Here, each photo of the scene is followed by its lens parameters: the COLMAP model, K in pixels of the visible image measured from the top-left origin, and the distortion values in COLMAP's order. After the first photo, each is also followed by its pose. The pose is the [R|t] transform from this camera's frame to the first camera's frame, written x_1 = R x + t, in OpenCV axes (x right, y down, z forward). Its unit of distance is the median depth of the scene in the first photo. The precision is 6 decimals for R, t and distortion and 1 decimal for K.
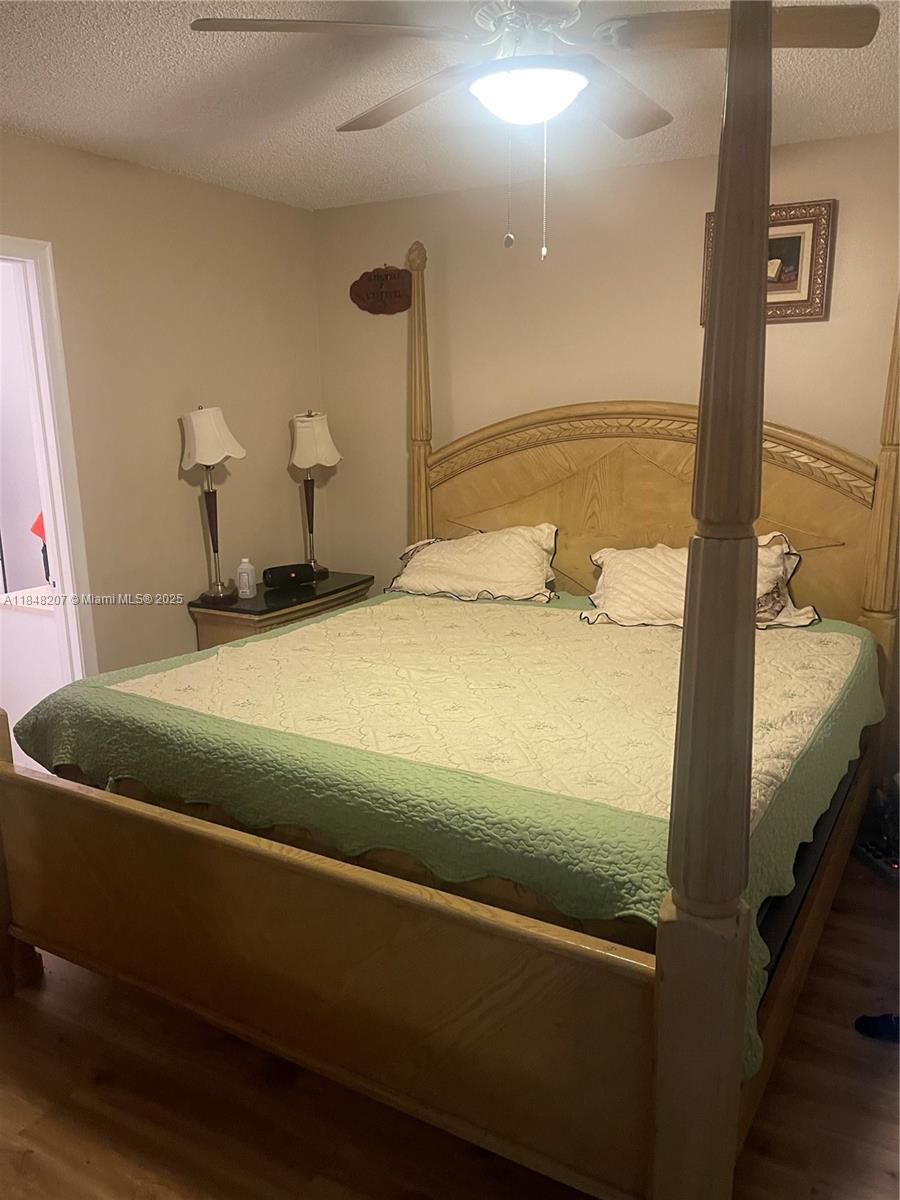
lens RADIAL K [[908.8, 0, 453.5], [0, 908.8, 604.2], [0, 0, 1]] dist [0.064178, -0.082373]
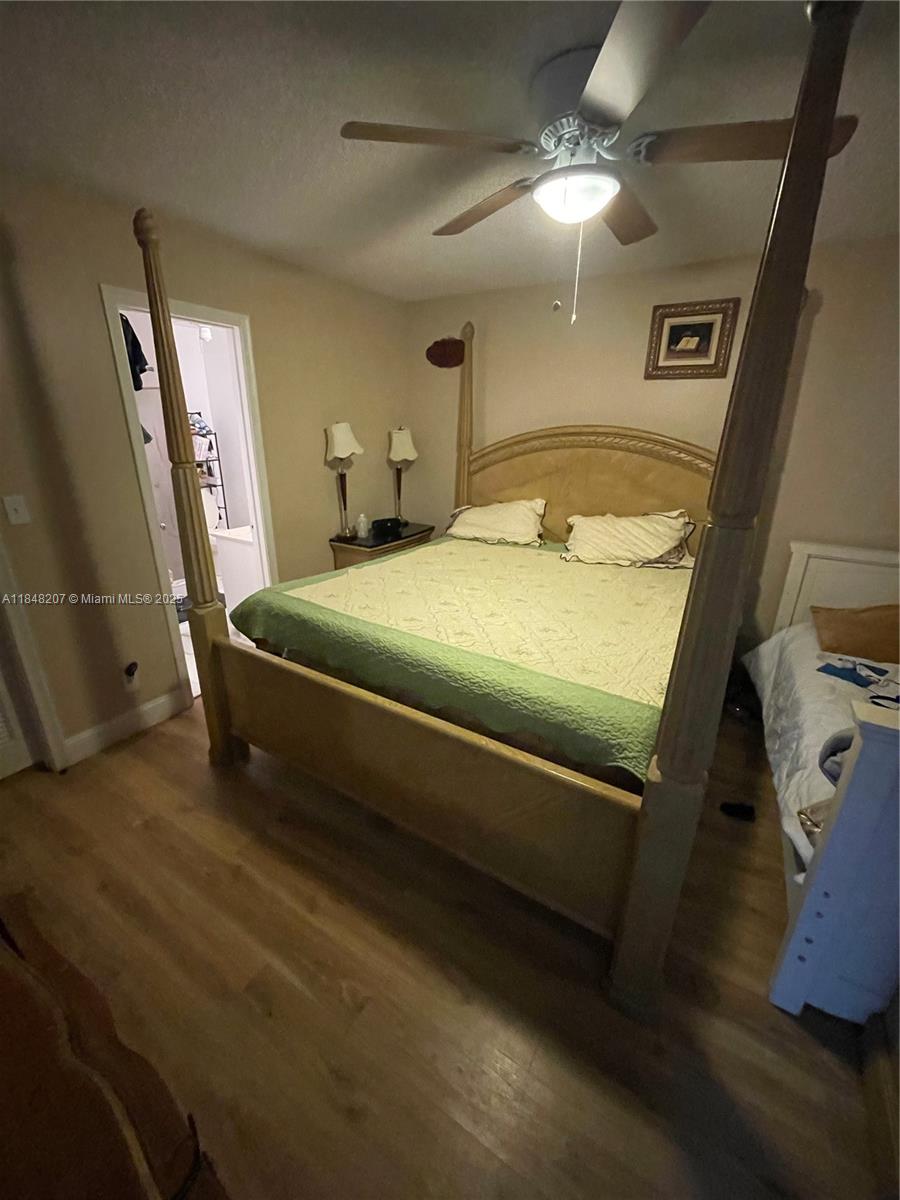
lens RADIAL K [[485.6, 0, 449.0], [0, 485.6, 594.4], [0, 0, 1]] dist [0.000870, 0.001483]
pose [[0.998781, 0.038190, -0.031276, -0.036767], [-0.034235, 0.992367, 0.118475, -0.016866], [0.035562, -0.117260, 0.992464, 0.098134]]
